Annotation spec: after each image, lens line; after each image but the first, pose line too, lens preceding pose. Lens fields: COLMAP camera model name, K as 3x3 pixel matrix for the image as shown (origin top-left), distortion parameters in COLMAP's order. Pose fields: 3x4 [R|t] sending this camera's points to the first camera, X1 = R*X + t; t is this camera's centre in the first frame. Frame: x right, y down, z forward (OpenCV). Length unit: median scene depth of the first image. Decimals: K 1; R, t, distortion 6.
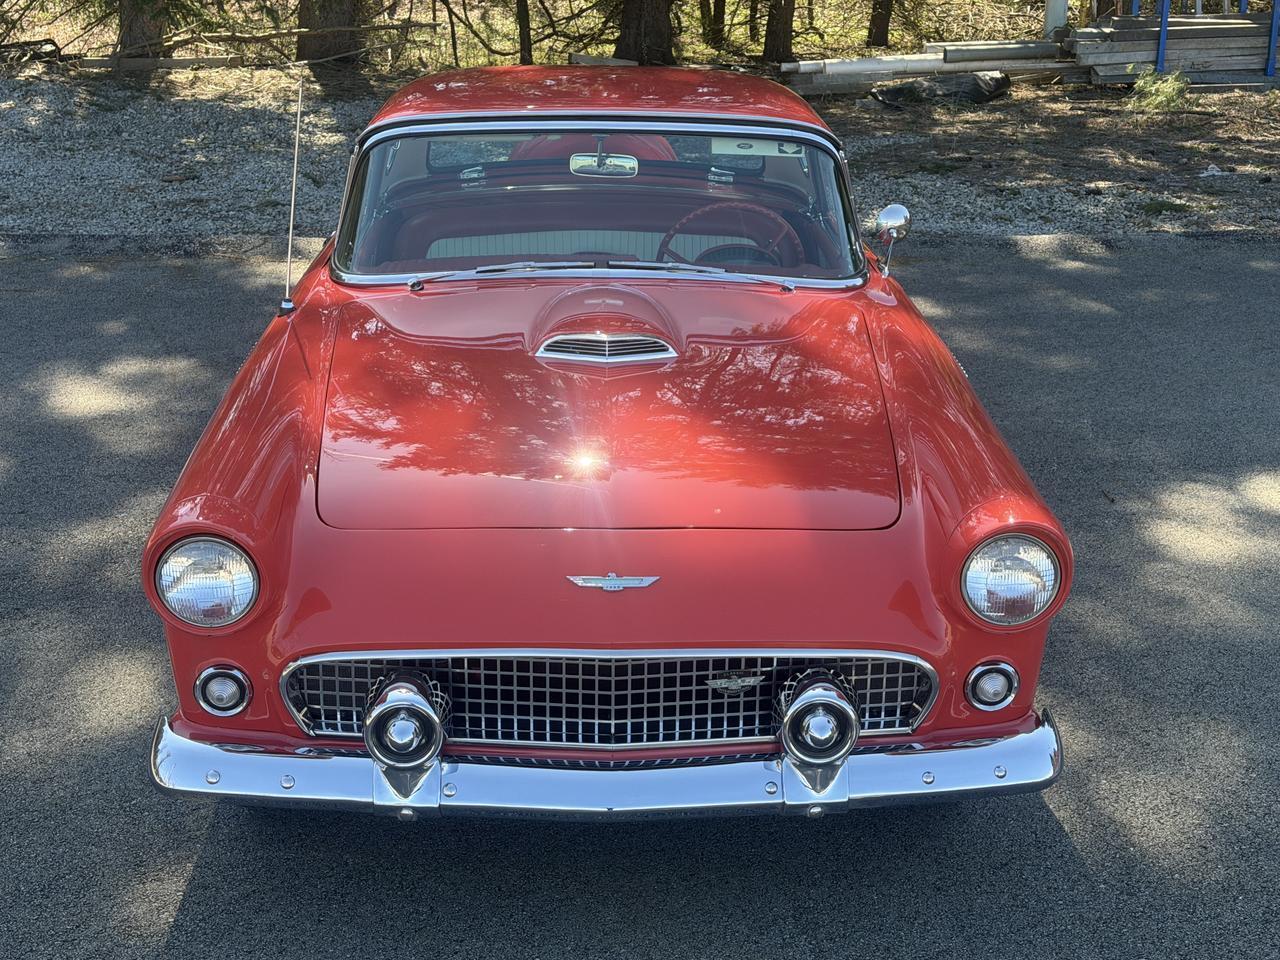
lens RADIAL K [[1796.0, 0, 651.2], [0, 1796.0, 485.3], [0, 0, 1]] dist [0.203310, -0.380051]
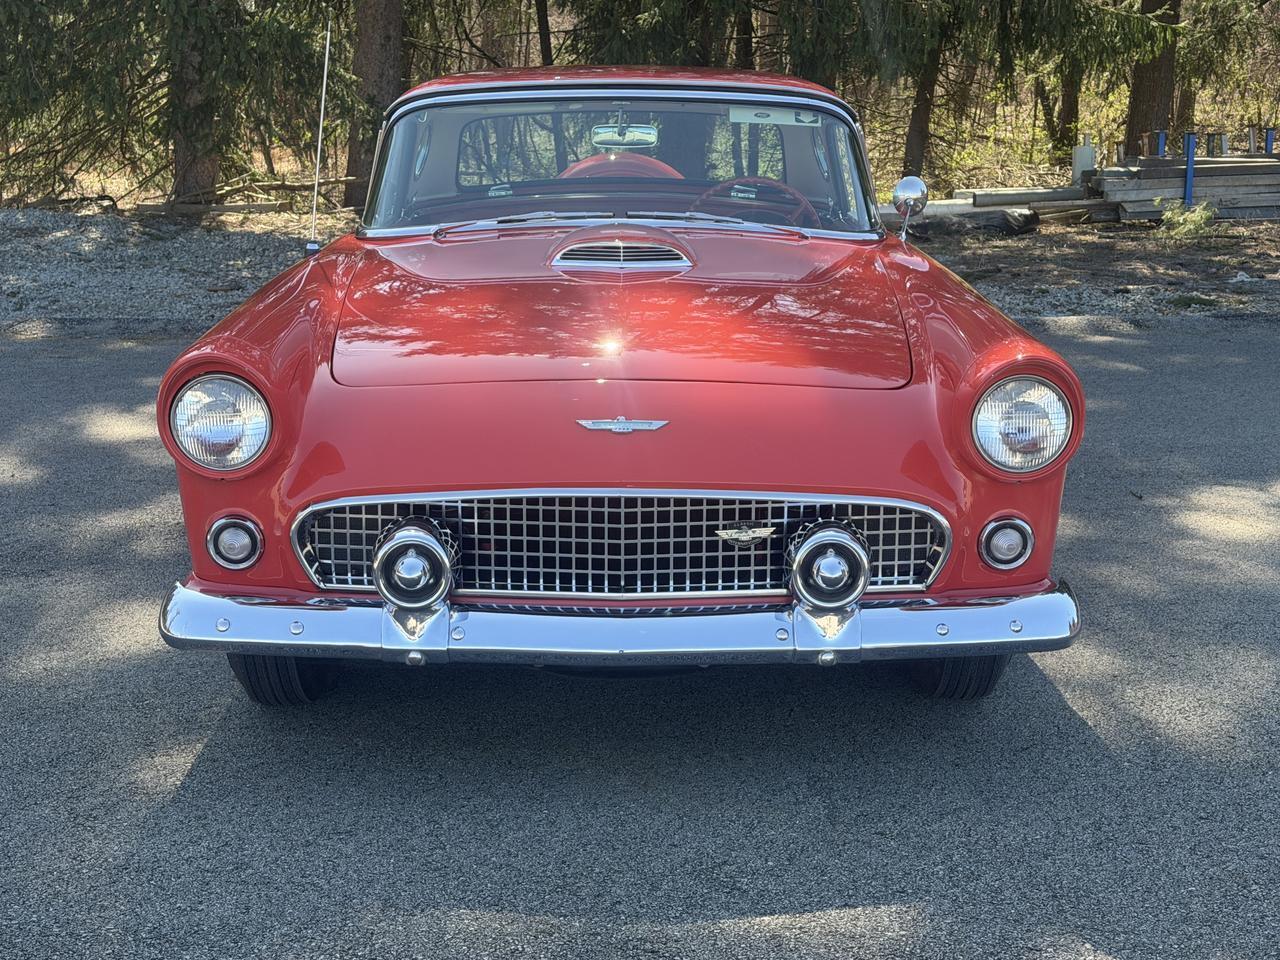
lens RADIAL K [[1800.4, 0, 640.0], [0, 1800.4, 480.0], [0, 0, 1]] dist [0.157830, -0.098776]
pose [[0.999562, -0.002875, -0.029466, 0.013549], [-0.000535, 0.993356, -0.115078, 0.148607], [0.029601, 0.115043, 0.992919, 0.006136]]
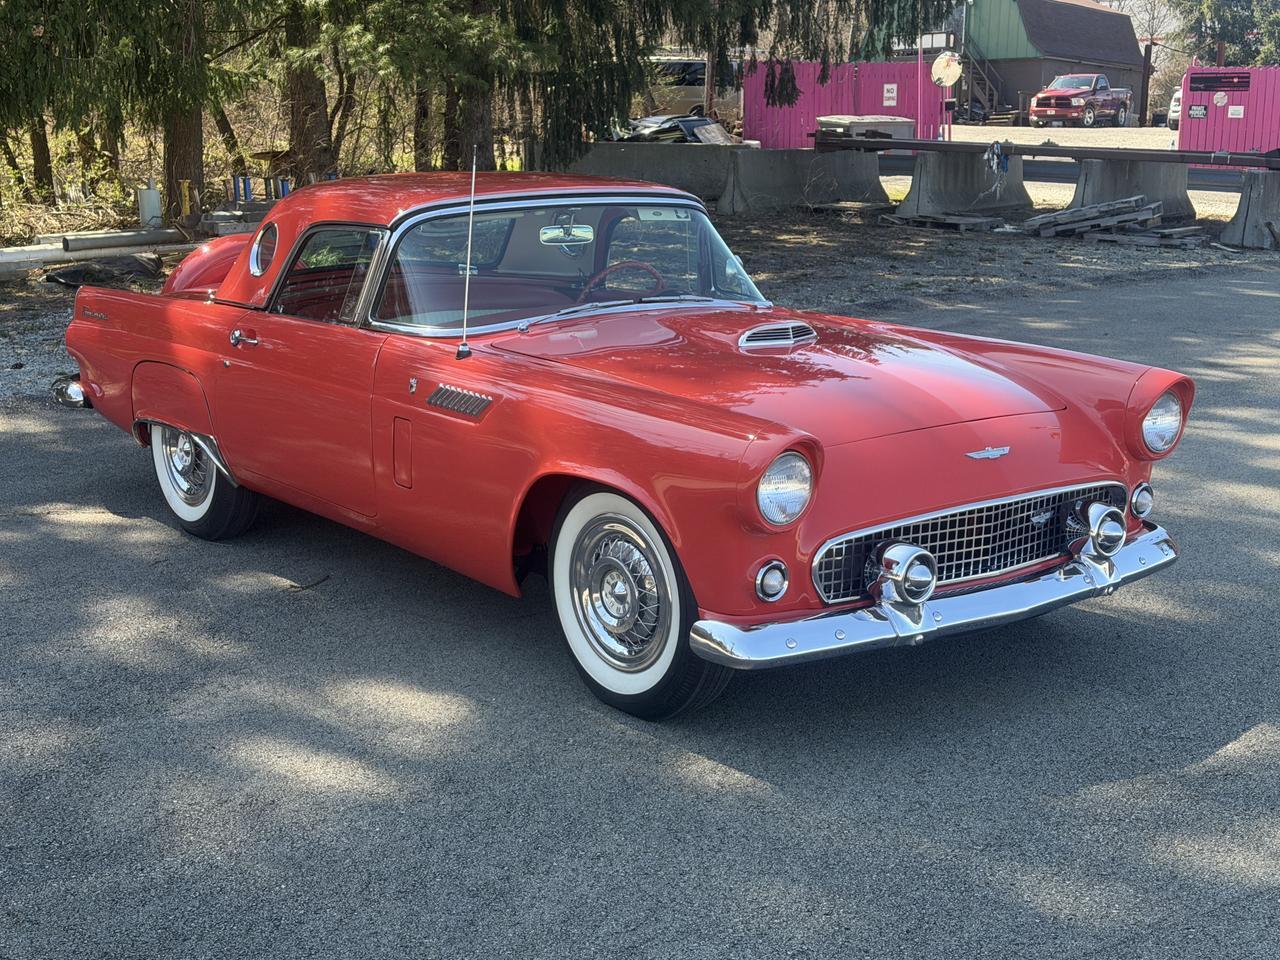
lens RADIAL K [[1802.4, 0, 638.6], [0, 1802.4, 485.4], [0, 0, 1]] dist [0.252290, -0.807706]
pose [[0.801101, -0.135402, 0.583012, -0.809752], [0.204108, 0.977489, -0.053442, 0.073628], [-0.562651, 0.161810, 0.810704, -0.003994]]
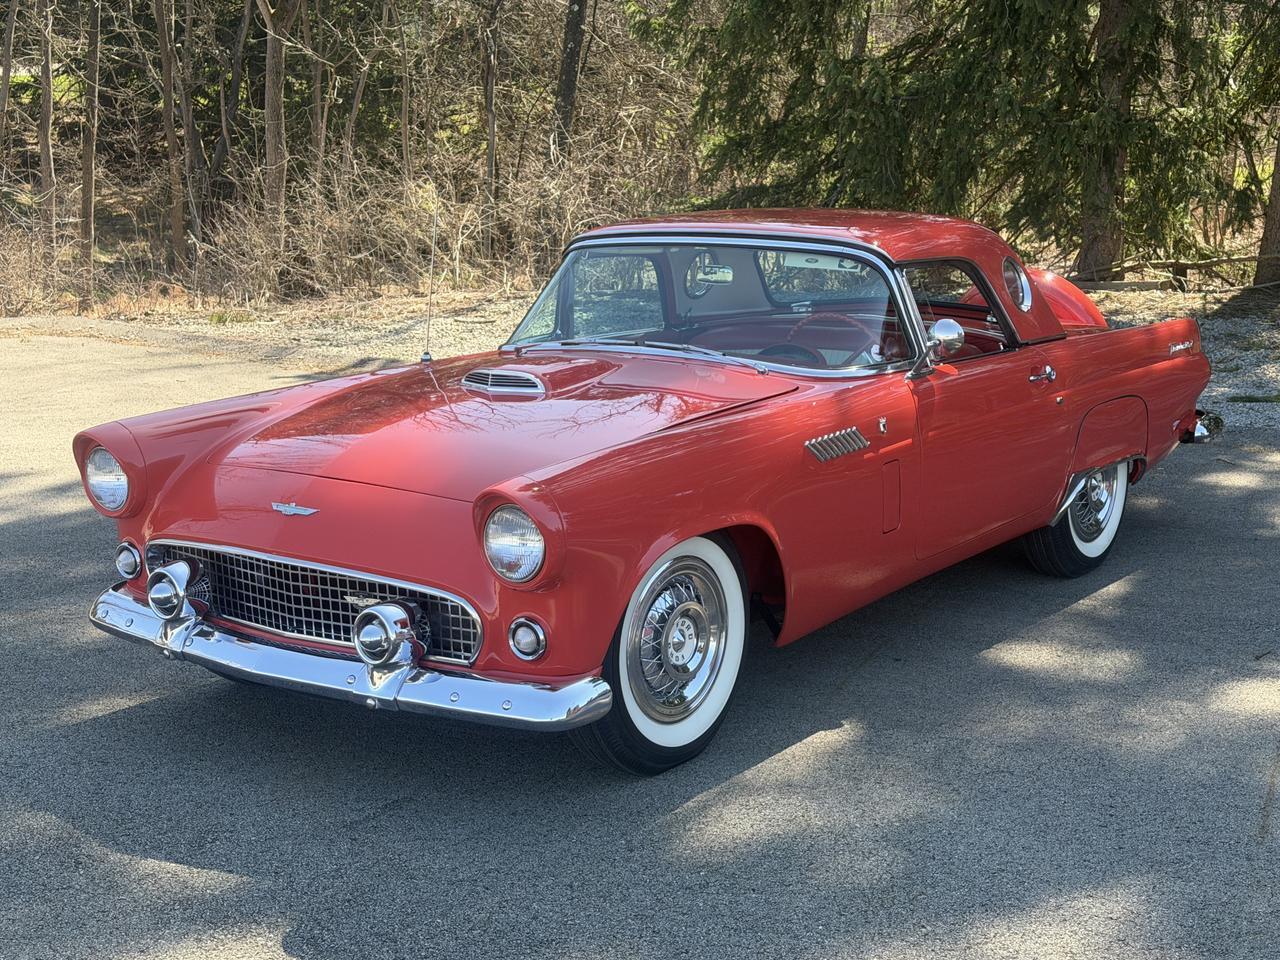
lens RADIAL K [[1802.4, 0, 638.6], [0, 1802.4, 485.4], [0, 0, 1]] dist [0.252290, -0.807706]
pose [[0.772582, 0.096110, -0.627598, 0.781566], [-0.184639, 0.979766, -0.077253, 0.070183], [0.607474, 0.175563, 0.774695, 0.063843]]
